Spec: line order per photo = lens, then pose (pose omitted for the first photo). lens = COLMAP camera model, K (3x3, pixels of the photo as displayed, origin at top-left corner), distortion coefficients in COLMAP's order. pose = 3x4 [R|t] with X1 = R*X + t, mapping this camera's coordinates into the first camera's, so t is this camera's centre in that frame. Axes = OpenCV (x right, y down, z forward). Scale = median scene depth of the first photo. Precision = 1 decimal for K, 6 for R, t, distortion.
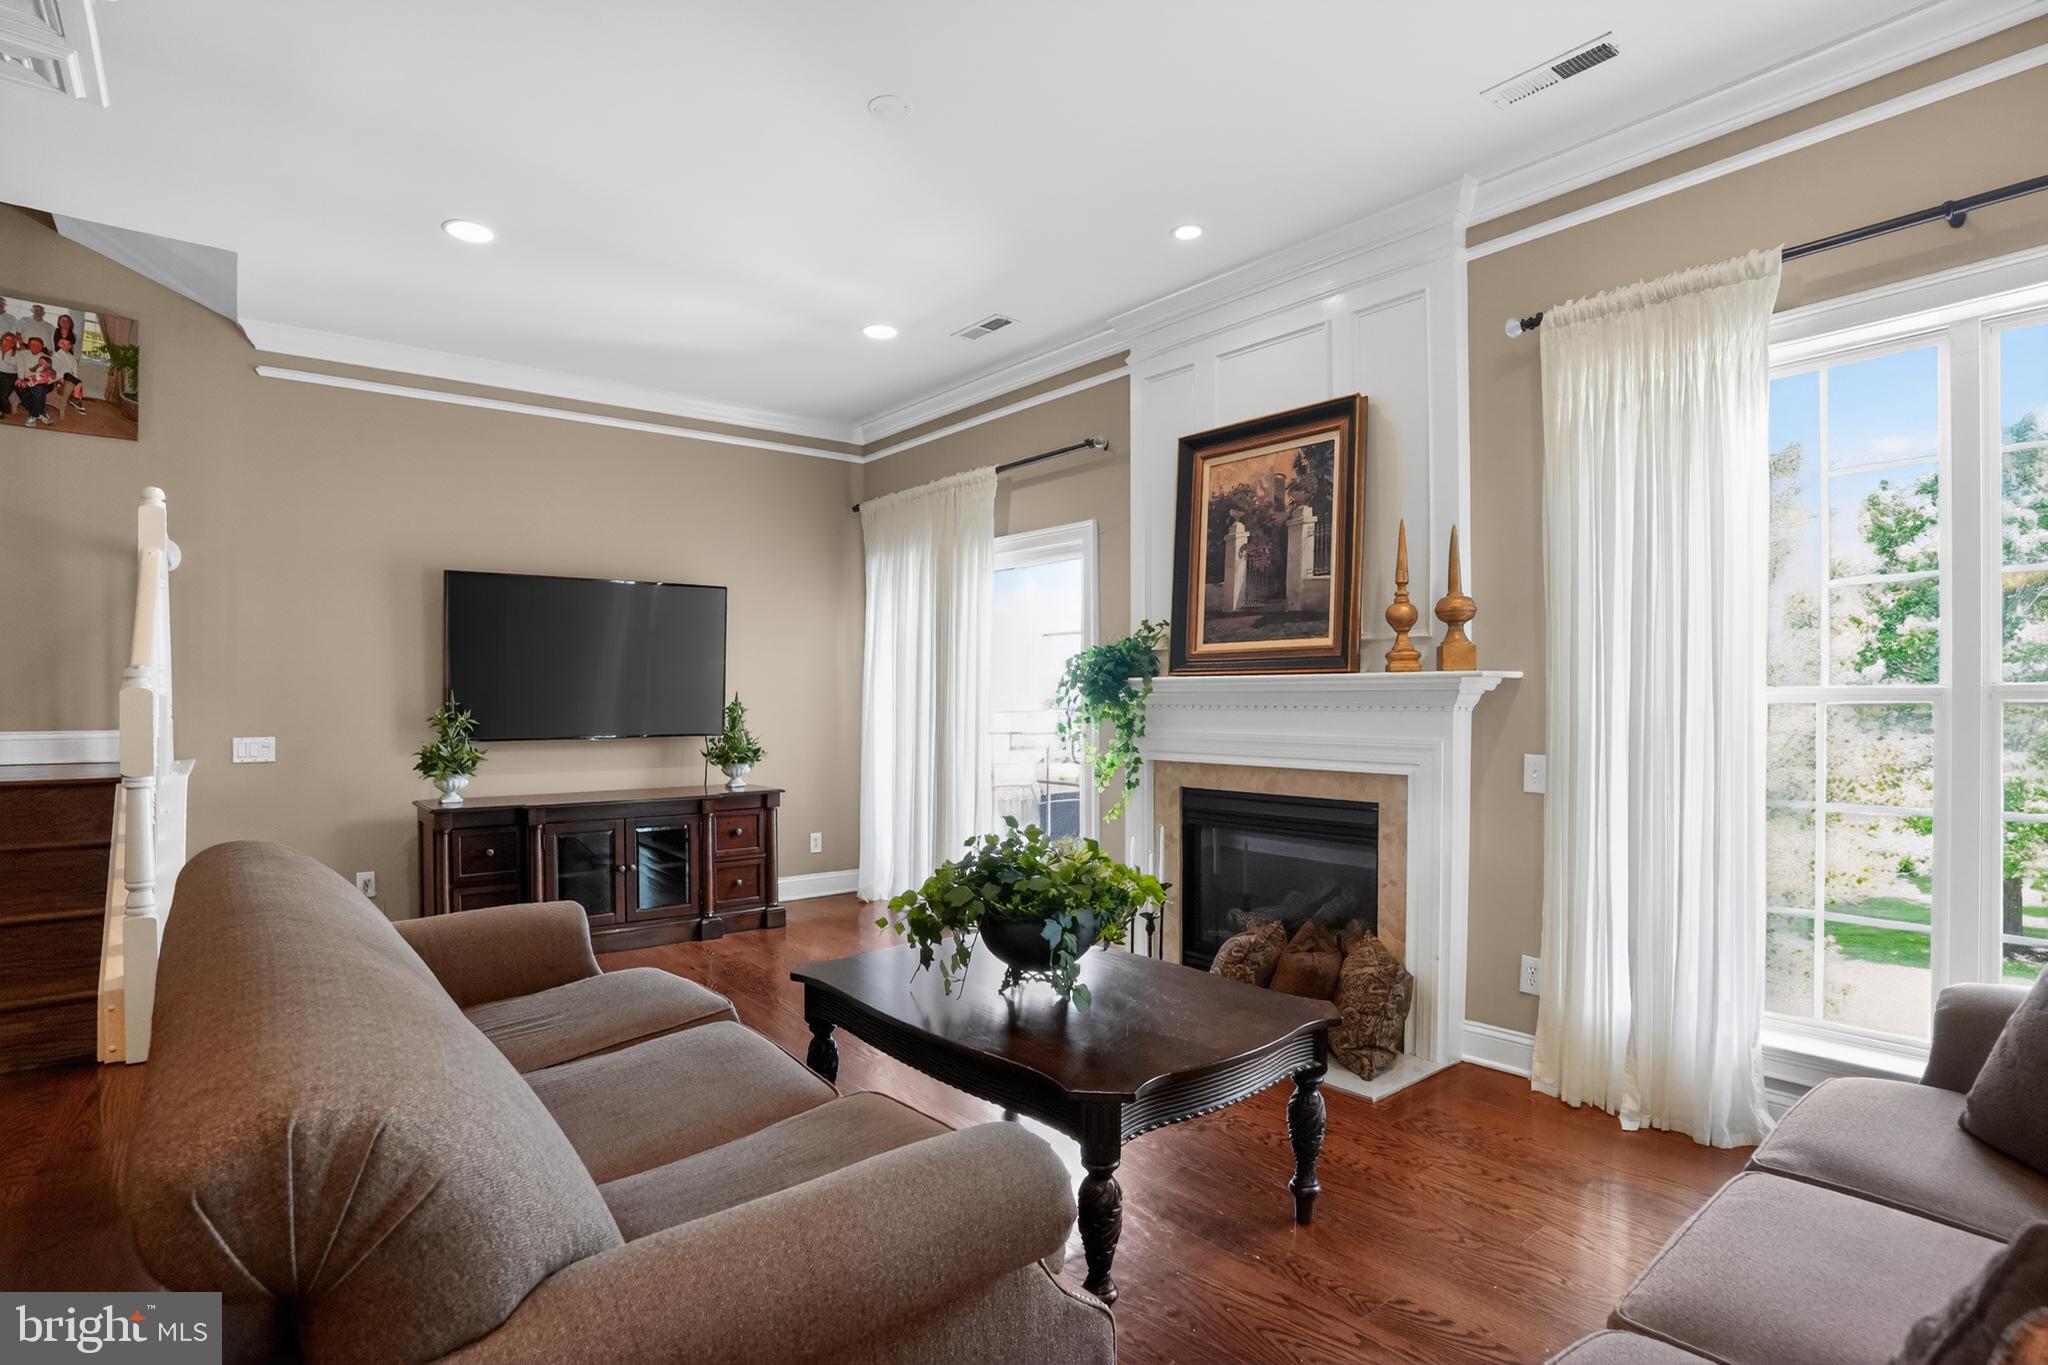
lens RADIAL K [[1032.4, 0, 1022.4], [0, 1032.4, 693.3], [0, 0, 1]] dist [-0.031570, 0.009698]
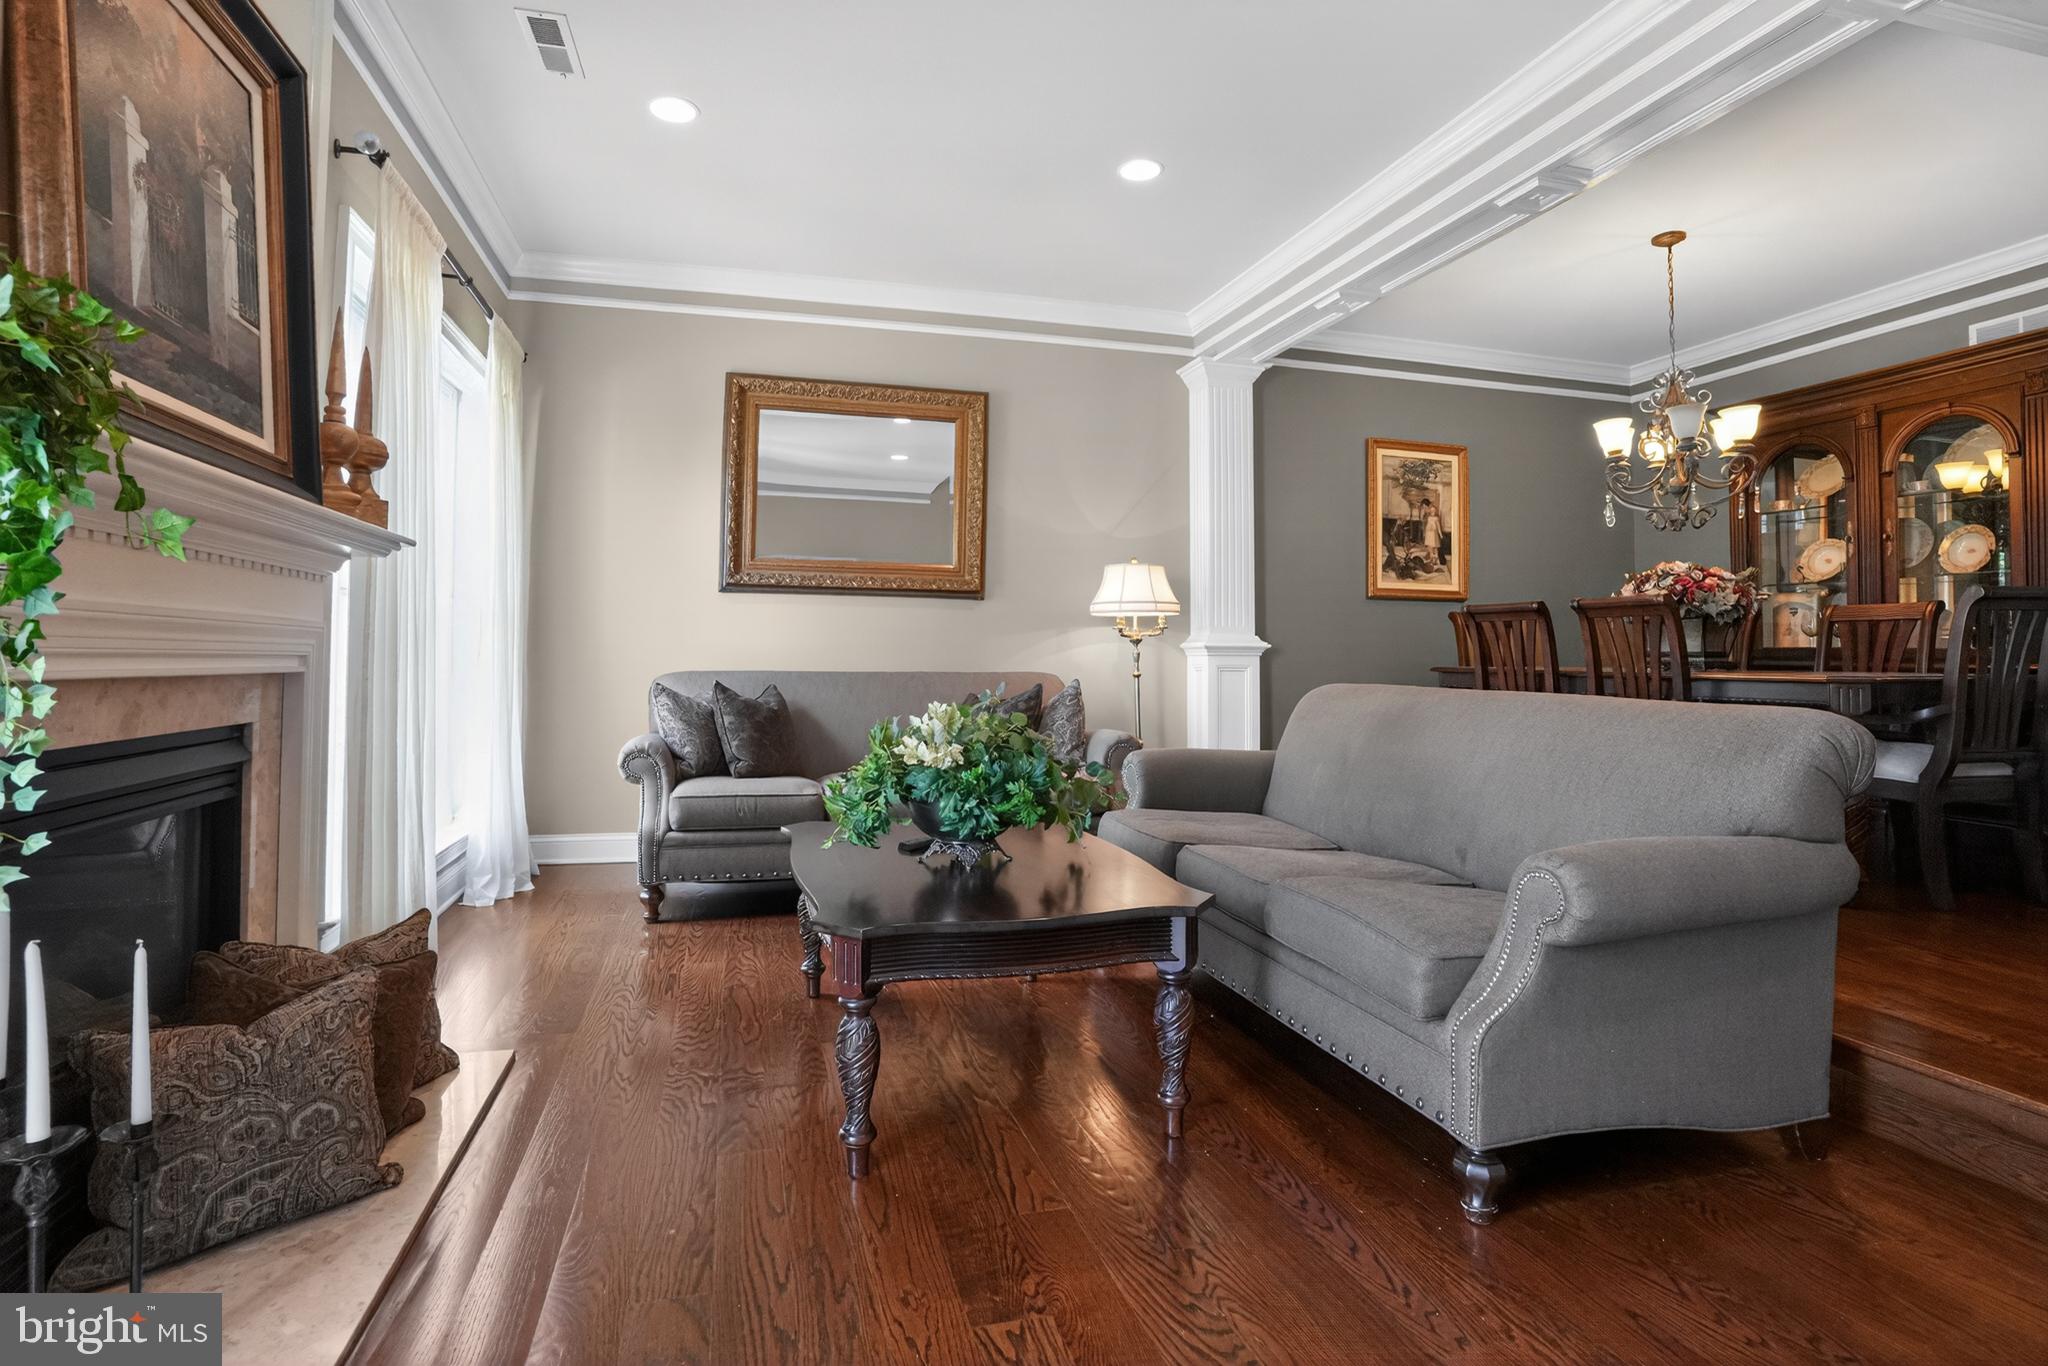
lens RADIAL K [[1032.4, 0, 1024.1], [0, 1032.4, 662.6], [0, 0, 1]] dist [-0.031570, 0.009698]
pose [[-0.925059, -0.006946, 0.379760, -0.301639], [-0.010936, 0.999905, -0.008352, 0.067887], [-0.379666, -0.011879, -0.925047, 1.326759]]
